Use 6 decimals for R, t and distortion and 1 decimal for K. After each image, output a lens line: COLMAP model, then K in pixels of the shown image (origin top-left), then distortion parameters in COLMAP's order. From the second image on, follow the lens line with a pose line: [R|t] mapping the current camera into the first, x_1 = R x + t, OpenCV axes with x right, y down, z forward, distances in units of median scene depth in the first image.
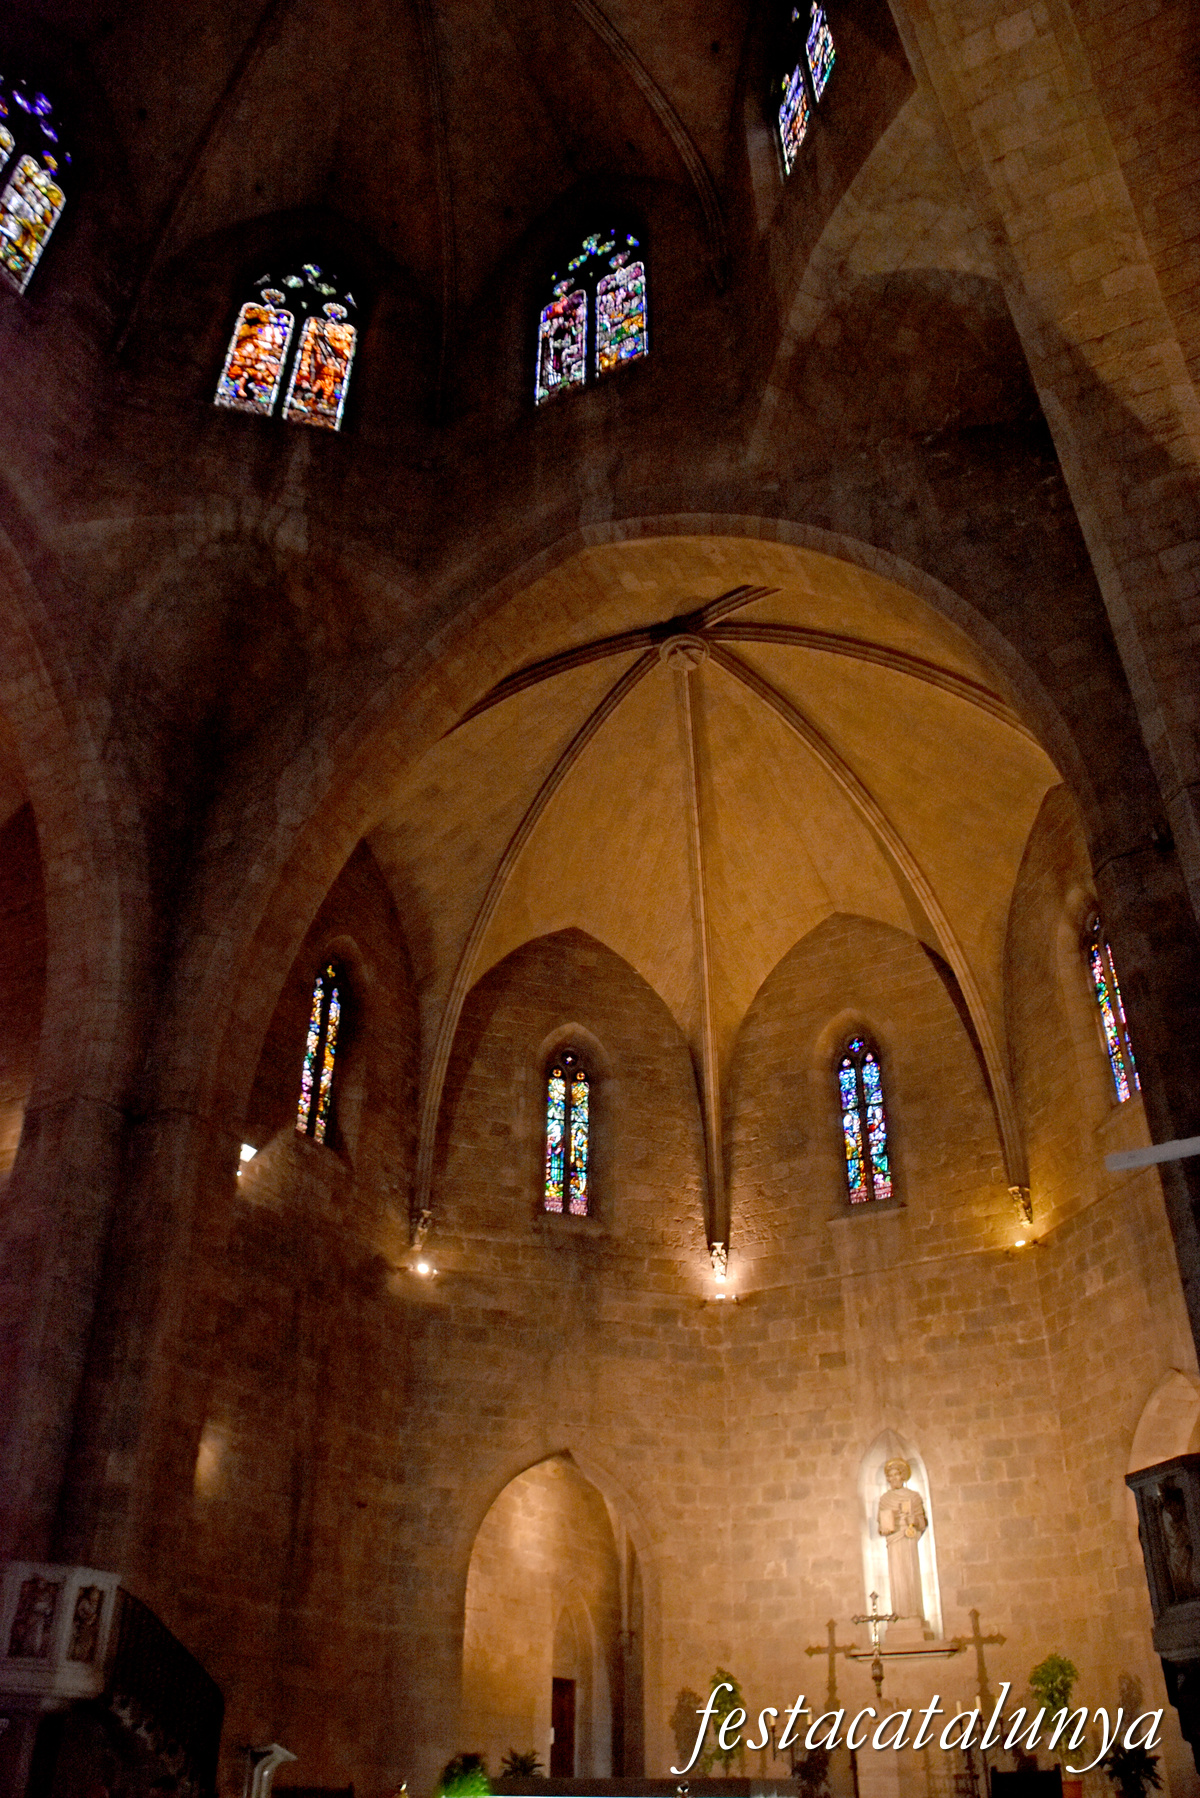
lens RADIAL K [[1401.8, 0, 600.0], [0, 1401.8, 899.0], [0, 0, 1]] dist [-0.153646, 0.089974]
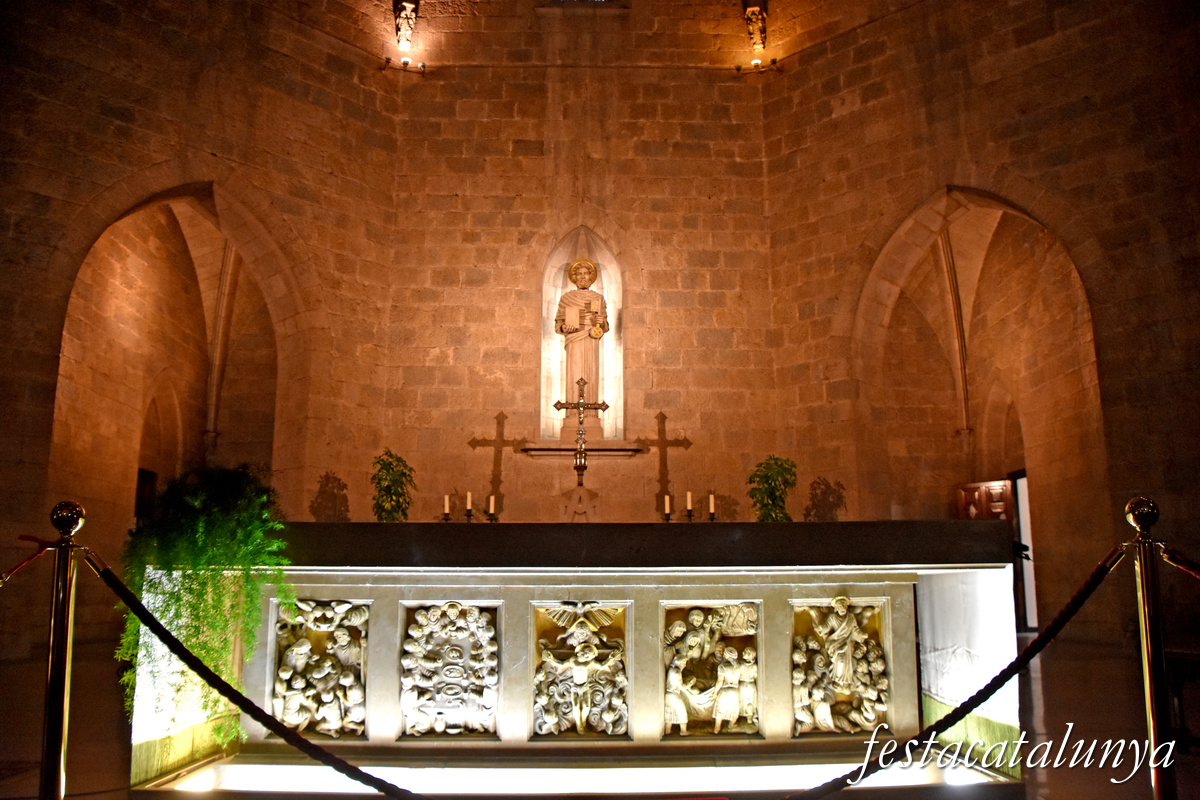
lens RADIAL K [[935.6, 0, 600.0], [0, 935.6, 400.0], [0, 0, 1]] dist [-0.153646, 0.089974]
pose [[0.866489, 0.088857, 0.491225, -0.076065], [-0.271260, 0.909882, 0.313898, 0.294975], [-0.419065, -0.405239, 0.812506, 0.438687]]
